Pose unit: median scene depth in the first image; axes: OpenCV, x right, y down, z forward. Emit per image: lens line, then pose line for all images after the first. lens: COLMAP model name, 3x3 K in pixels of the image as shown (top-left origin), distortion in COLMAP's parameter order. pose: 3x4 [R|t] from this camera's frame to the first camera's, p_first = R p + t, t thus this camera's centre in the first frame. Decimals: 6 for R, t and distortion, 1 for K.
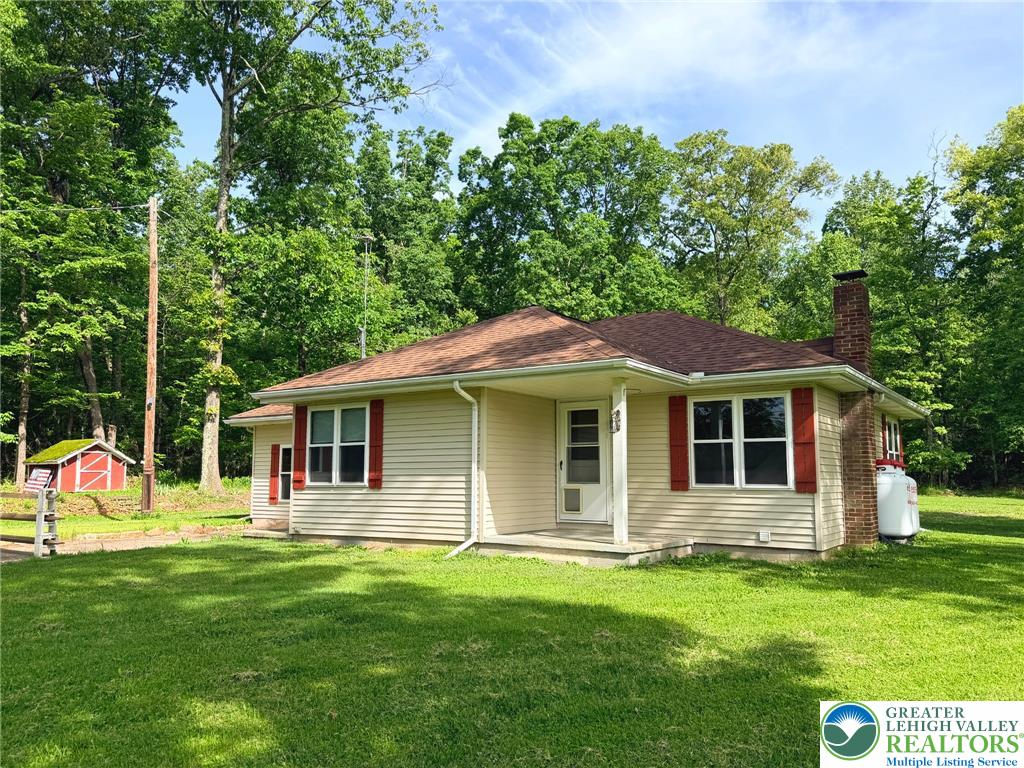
lens RADIAL K [[774.2, 0, 514.6], [0, 774.2, 391.9], [0, 0, 1]] dist [0.054601, -0.026016]
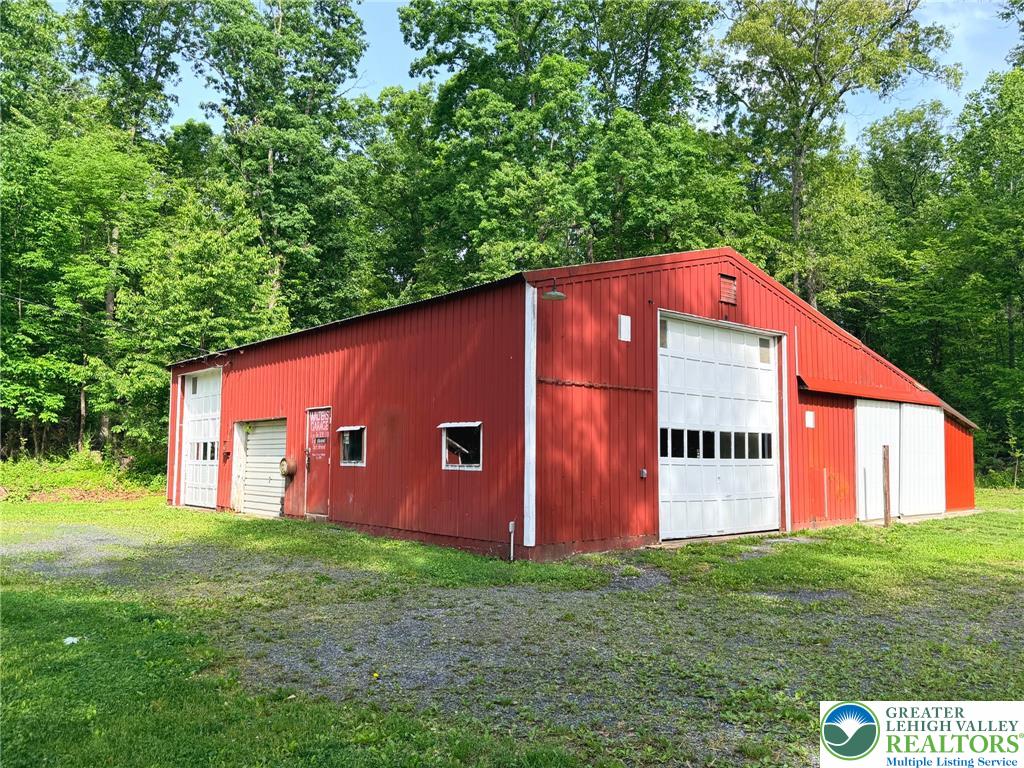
lens RADIAL K [[768.2, 0, 480.0], [0, 768.2, 380.6], [0, 0, 1]] dist [0.074695, -0.023533]
pose [[0.955727, -0.019051, -0.293637, 0.330250], [0.024176, 0.999612, 0.013833, 0.049235], [0.293259, -0.020320, 0.955817, 0.514164]]
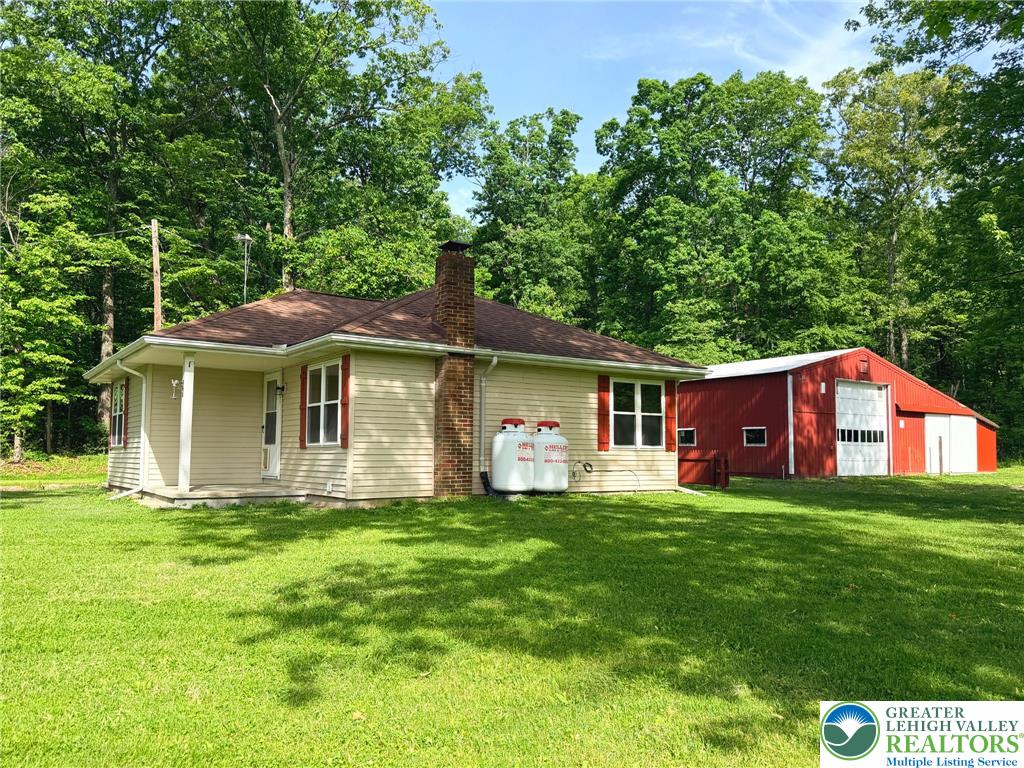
lens RADIAL K [[774.2, 0, 508.4], [0, 774.2, 390.0], [0, 0, 1]] dist [0.054601, -0.026016]
pose [[0.933765, -0.027910, -0.356796, 0.281459], [0.037971, 0.999053, 0.021224, 0.008949], [0.355866, -0.033366, 0.933941, 0.015858]]
